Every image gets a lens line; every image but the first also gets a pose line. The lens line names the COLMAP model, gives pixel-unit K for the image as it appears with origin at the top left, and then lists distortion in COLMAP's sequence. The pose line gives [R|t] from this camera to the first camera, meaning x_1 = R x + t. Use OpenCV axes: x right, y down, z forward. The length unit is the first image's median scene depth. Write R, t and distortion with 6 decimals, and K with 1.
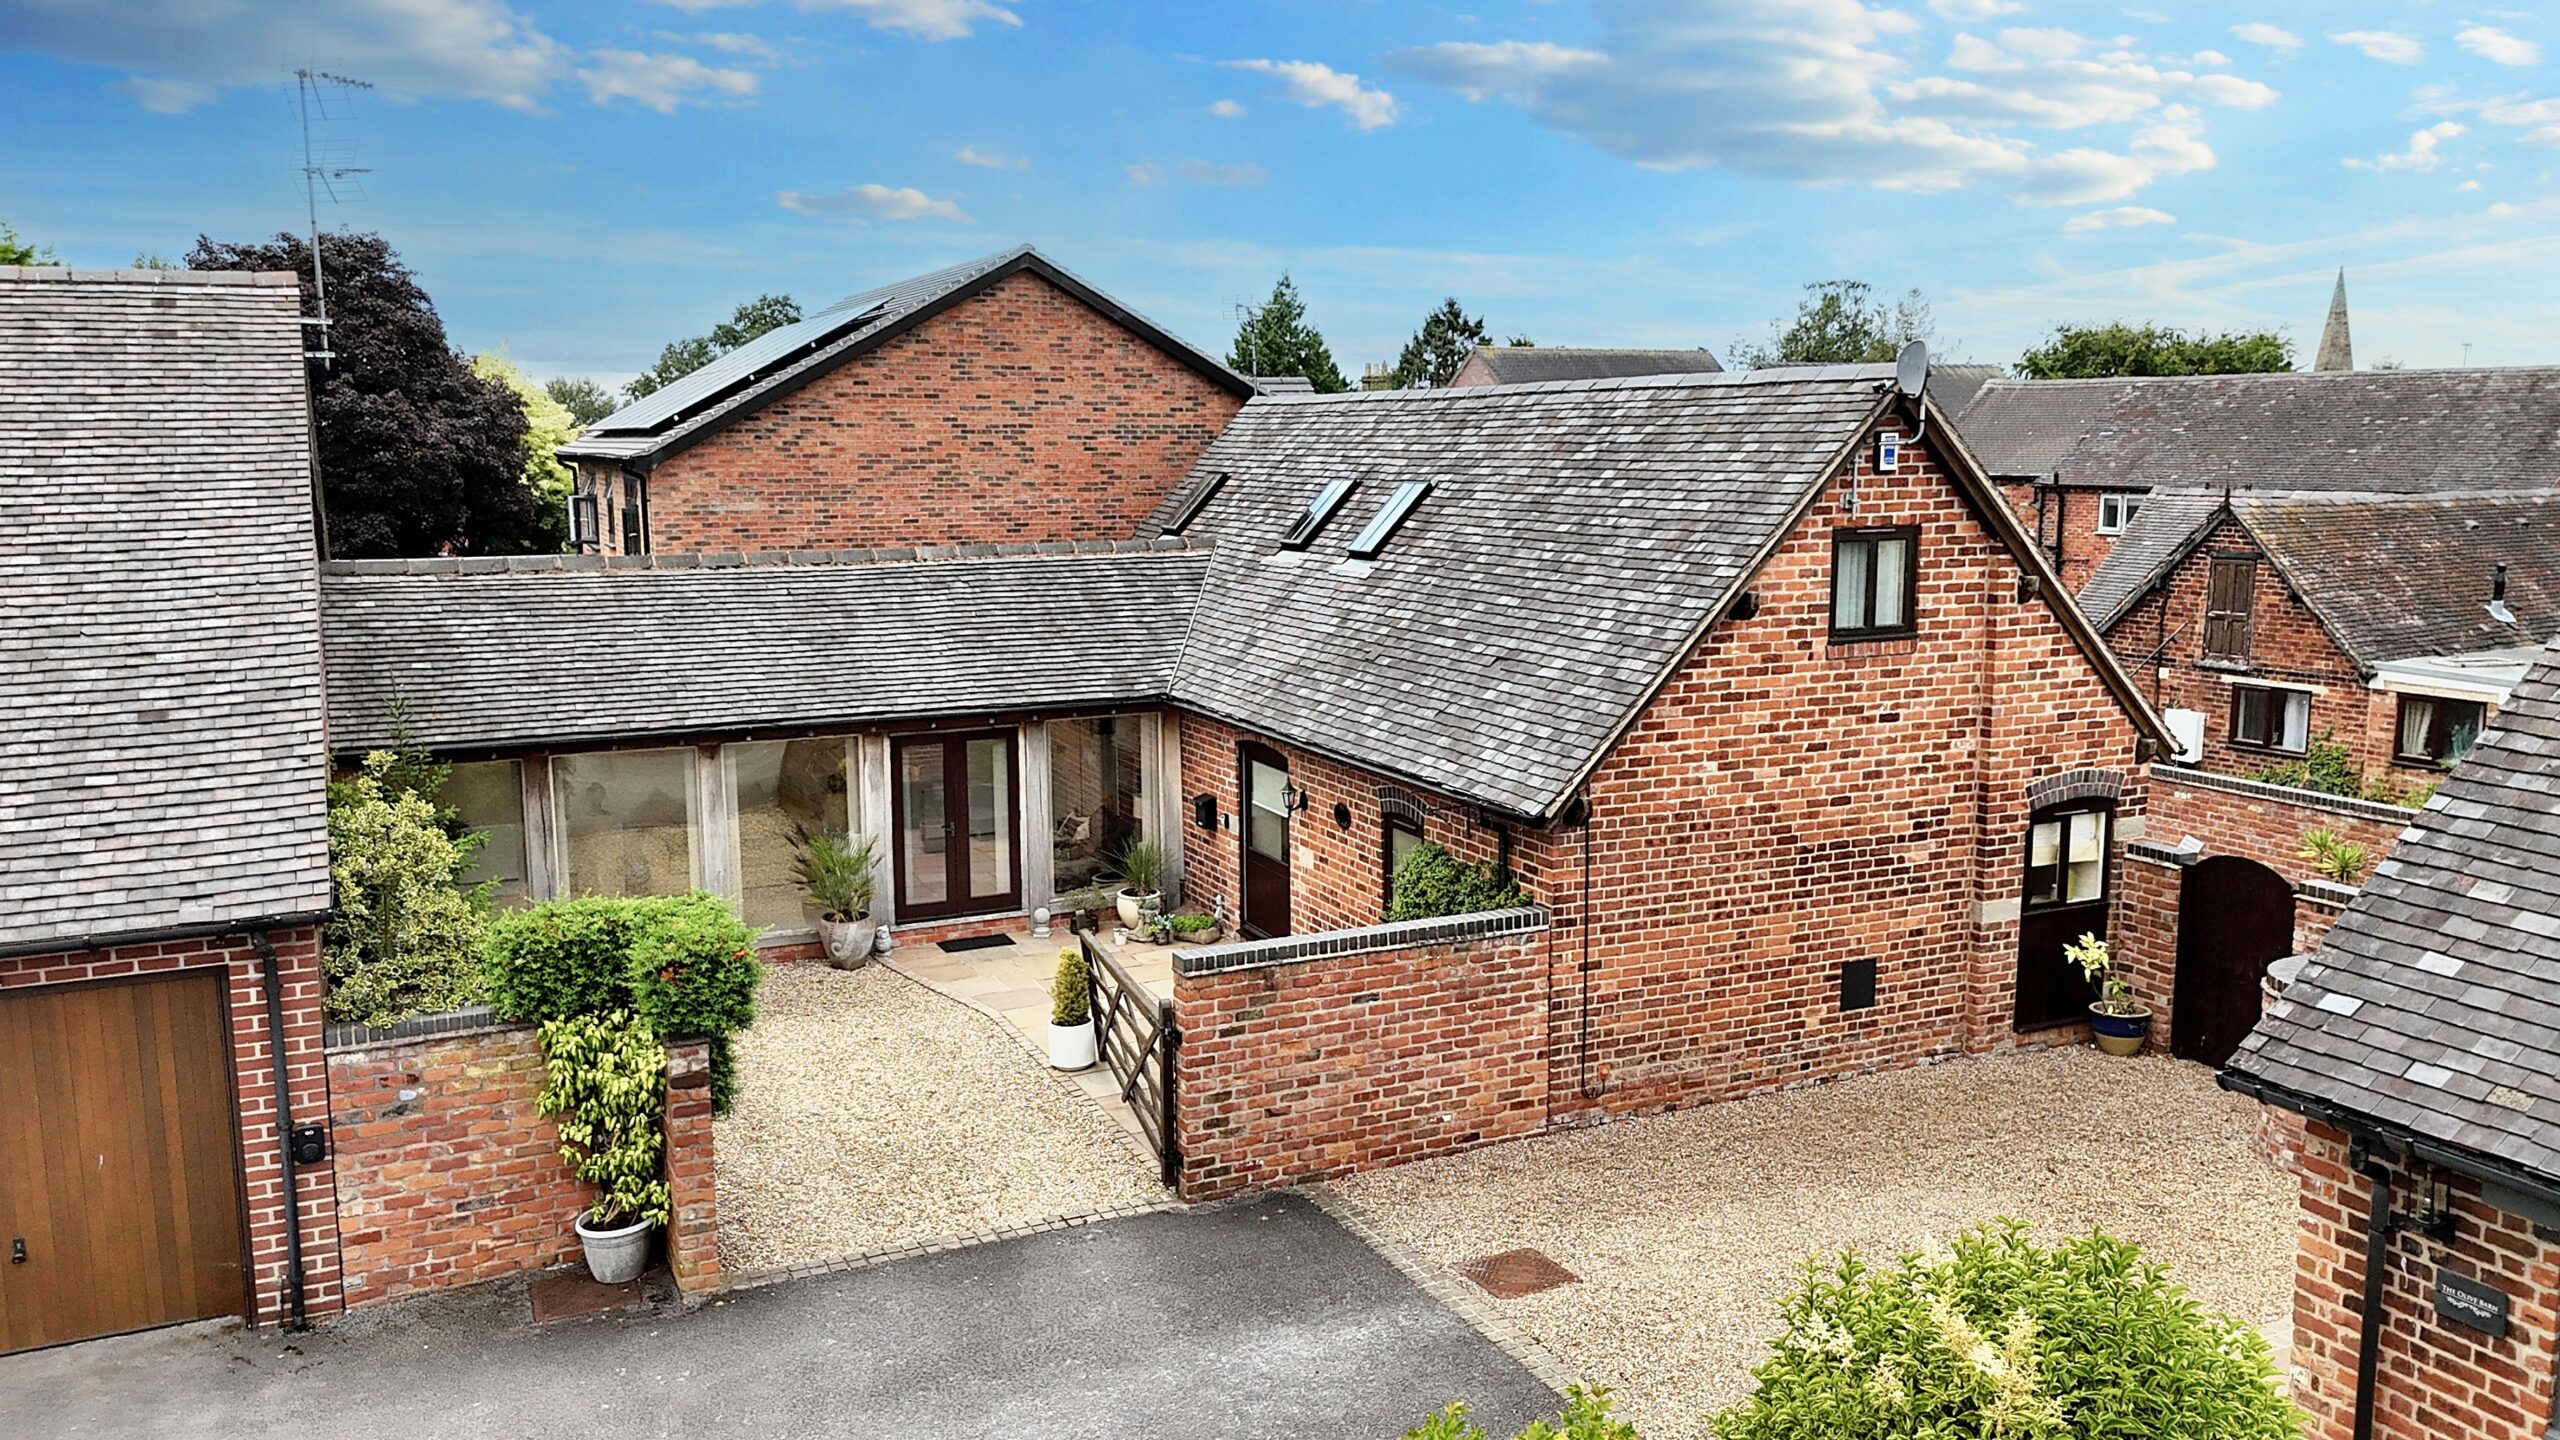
lens RADIAL K [[1931.4, 0, 1284.9], [0, 1931.4, 722.3], [0, 0, 1]] dist [0.117865, -0.193613]
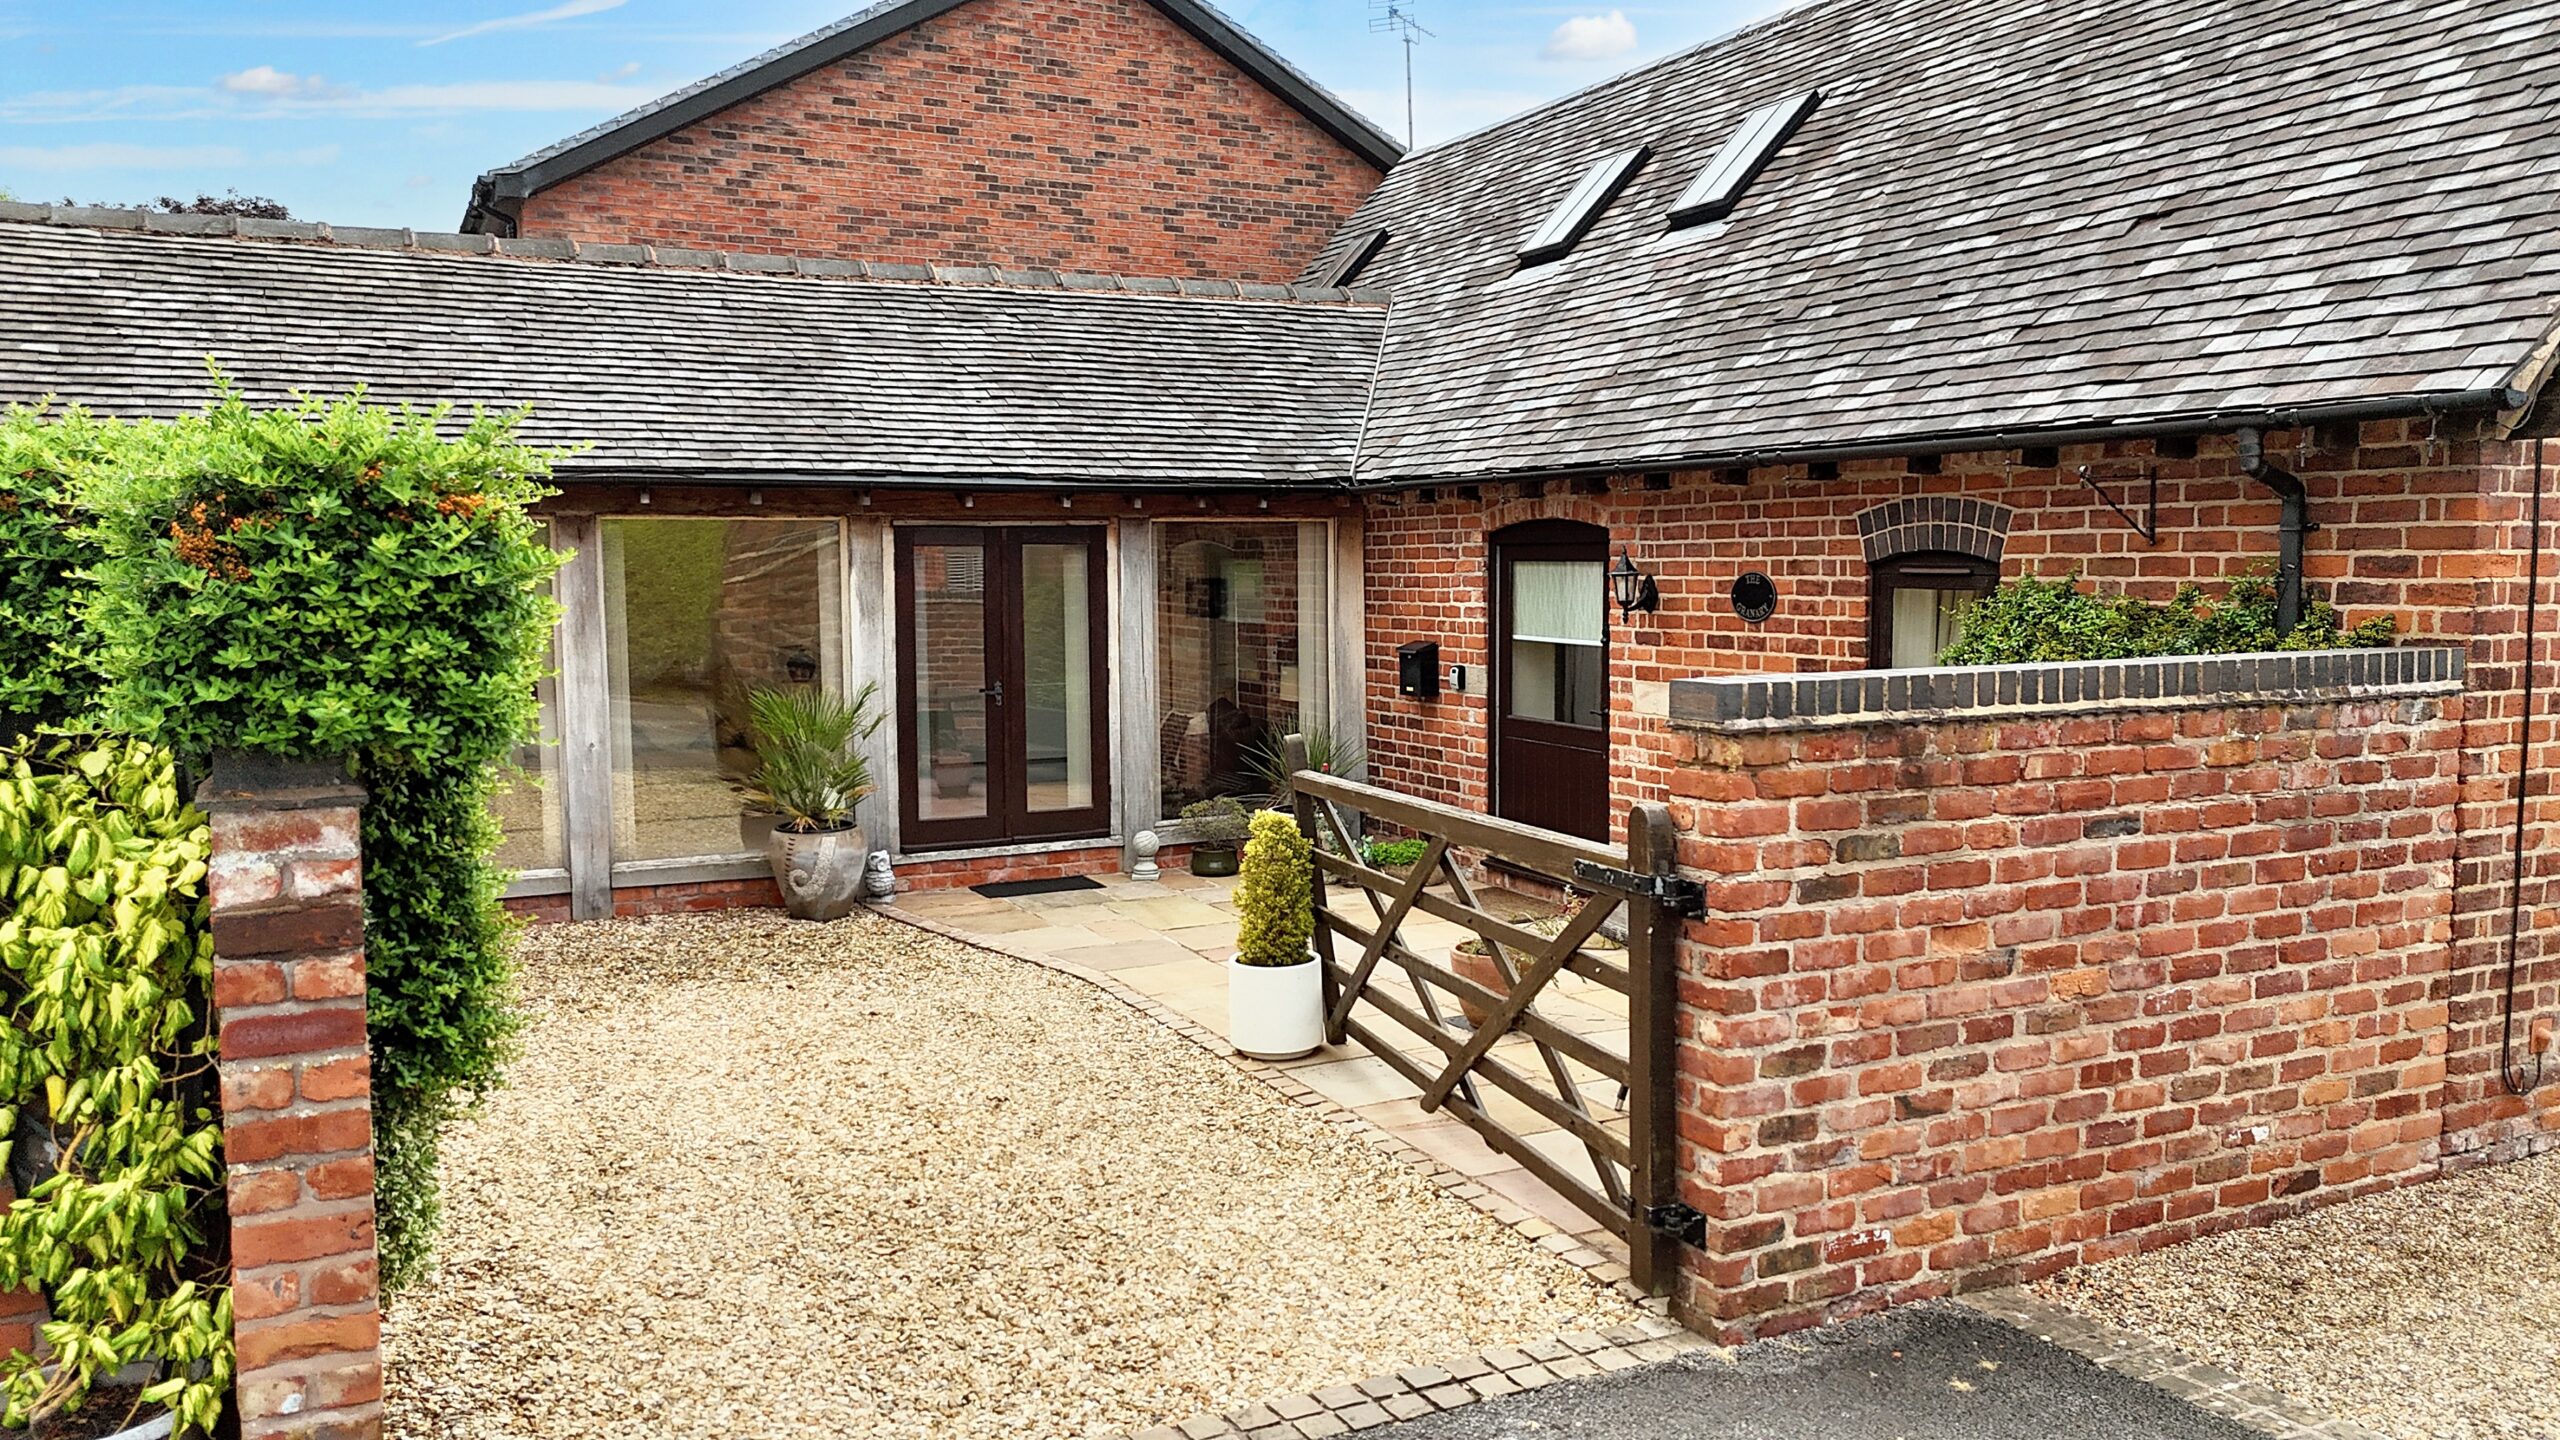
lens RADIAL K [[1860.9, 0, 1278.7], [0, 1860.9, 740.0], [0, 0, 1]] dist [0.098529, -0.100548]
pose [[0.999755, -0.001911, 0.022043, -0.131328], [0.003240, 0.998170, -0.060376, 0.139070], [-0.021887, 0.060433, 0.997932, 0.574753]]
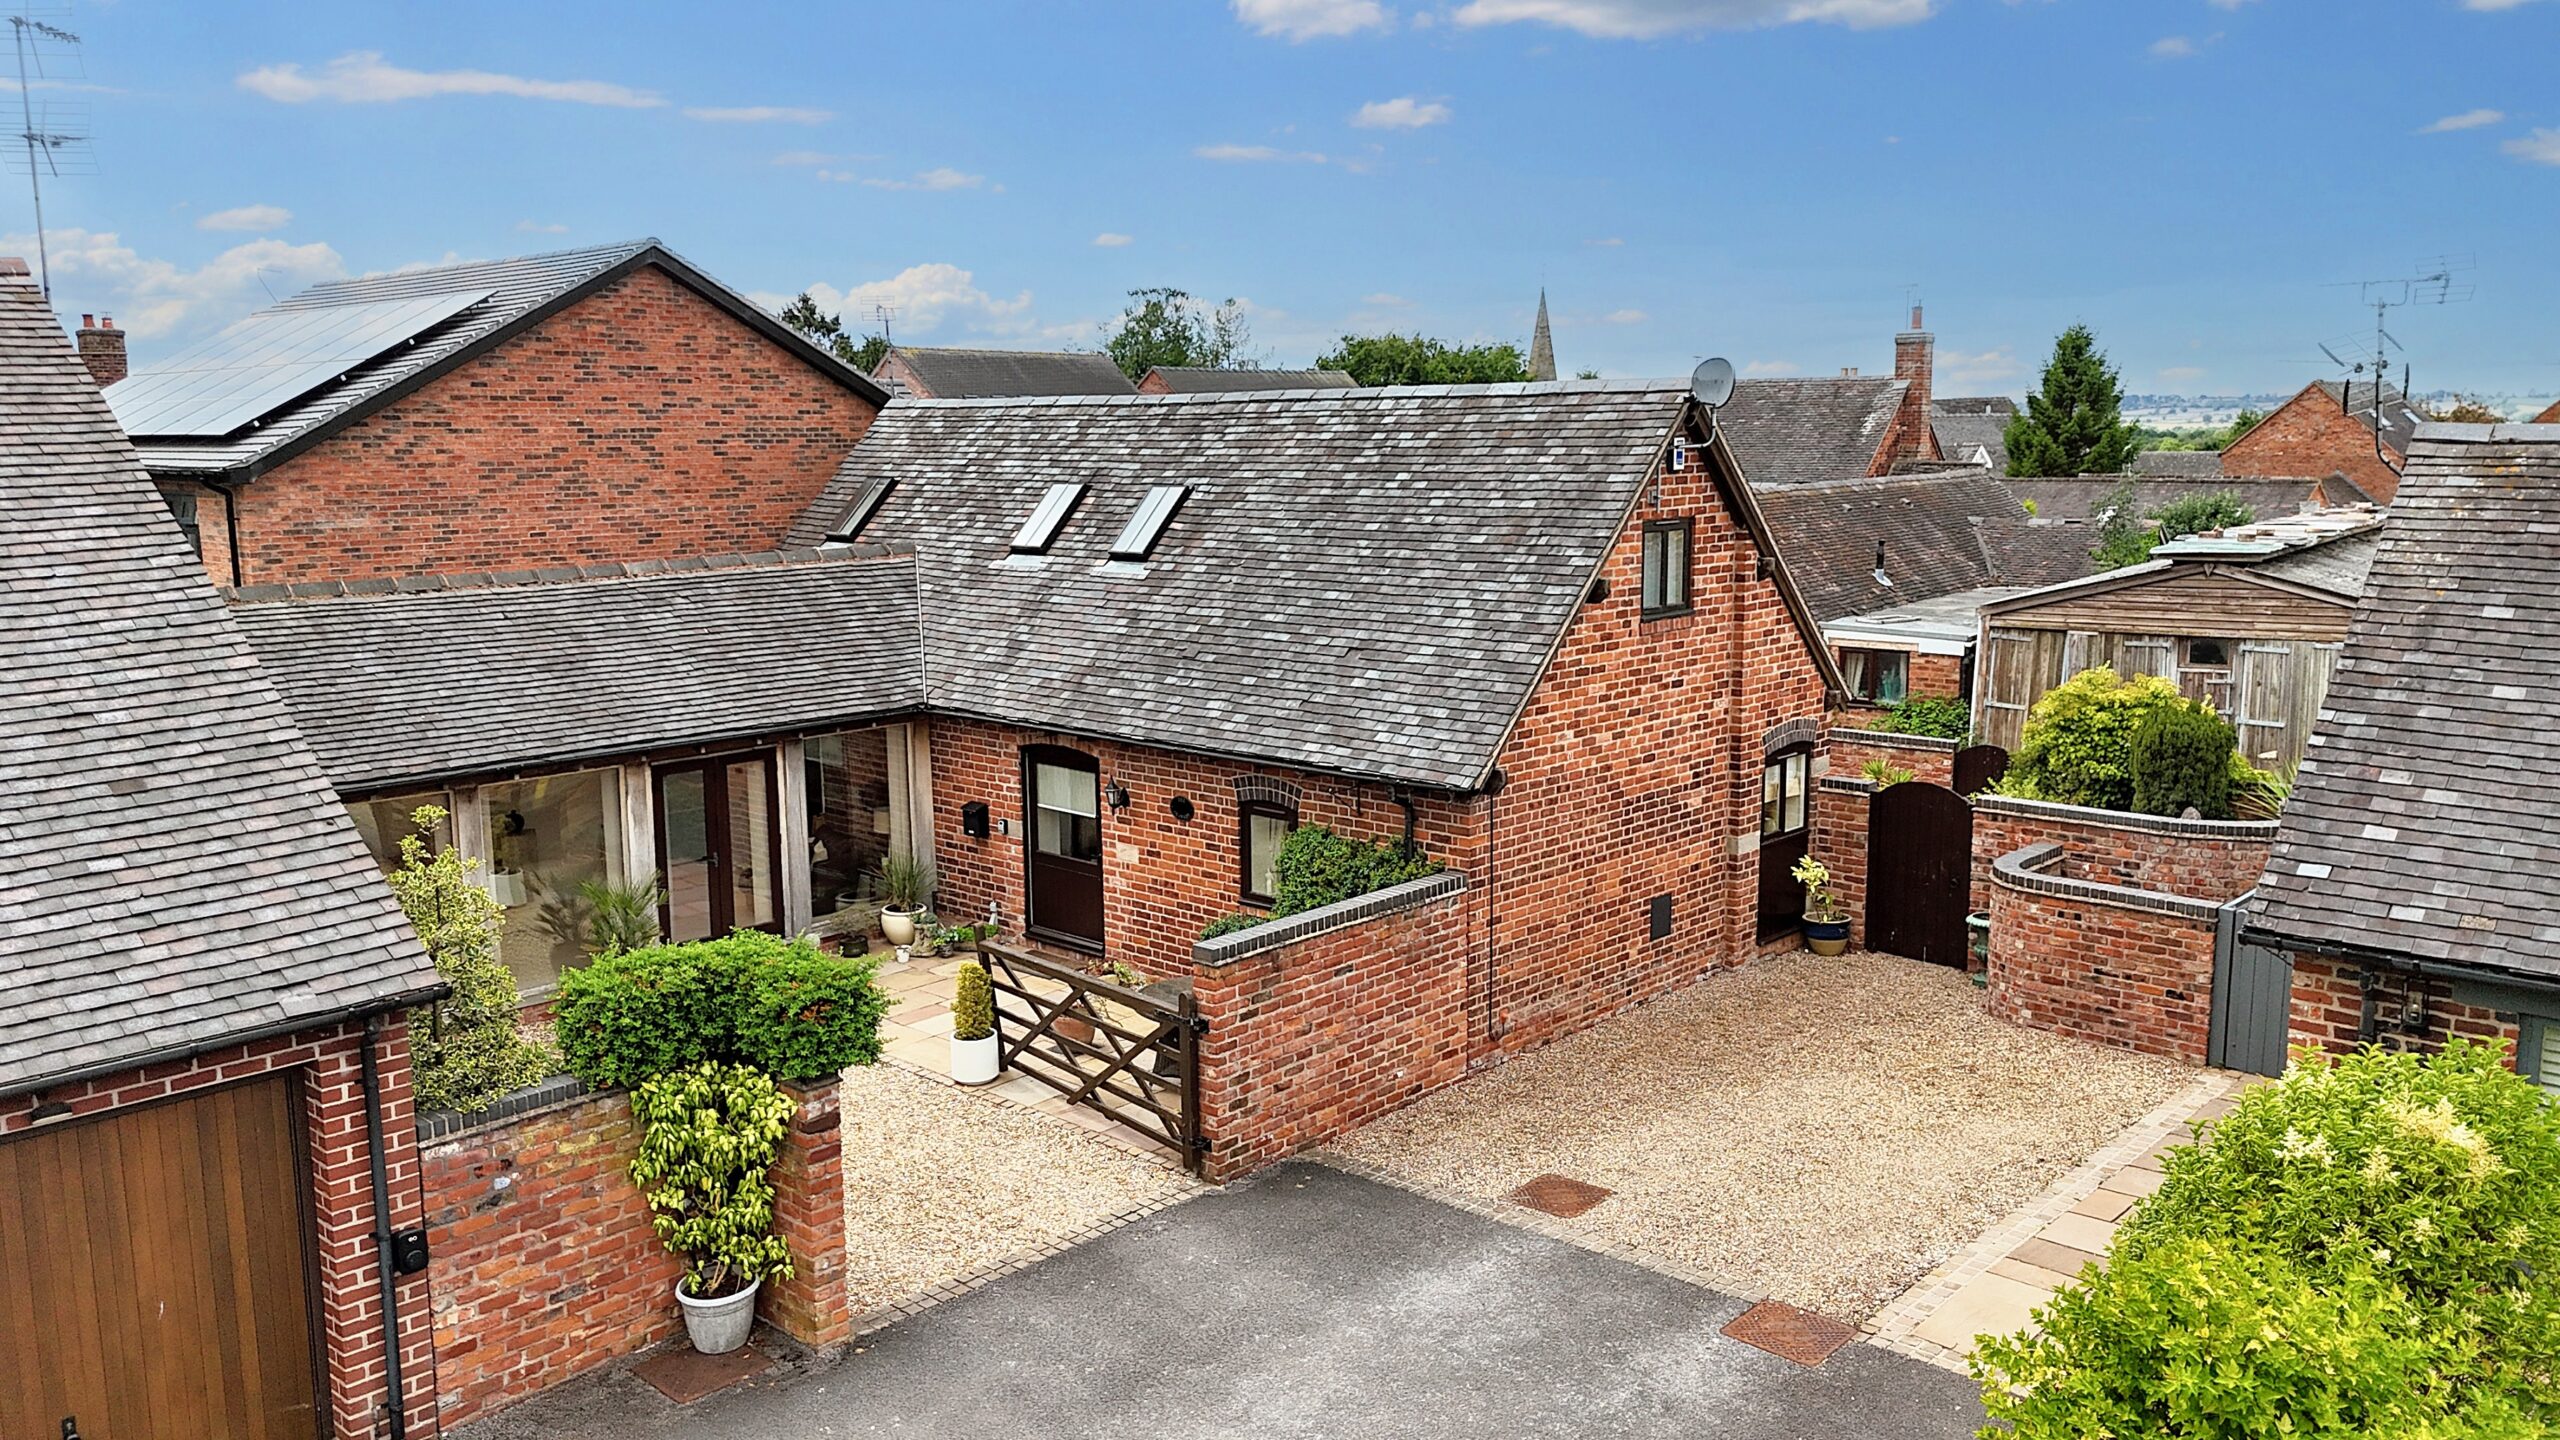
lens RADIAL K [[1931.4, 0, 1284.9], [0, 1931.4, 722.3], [0, 0, 1]] dist [0.117865, -0.193613]
pose [[0.924981, -0.061617, 0.374984, -0.356913], [0.061178, 0.998041, 0.013088, -0.009276], [-0.375056, 0.010834, 0.926939, 0.020849]]
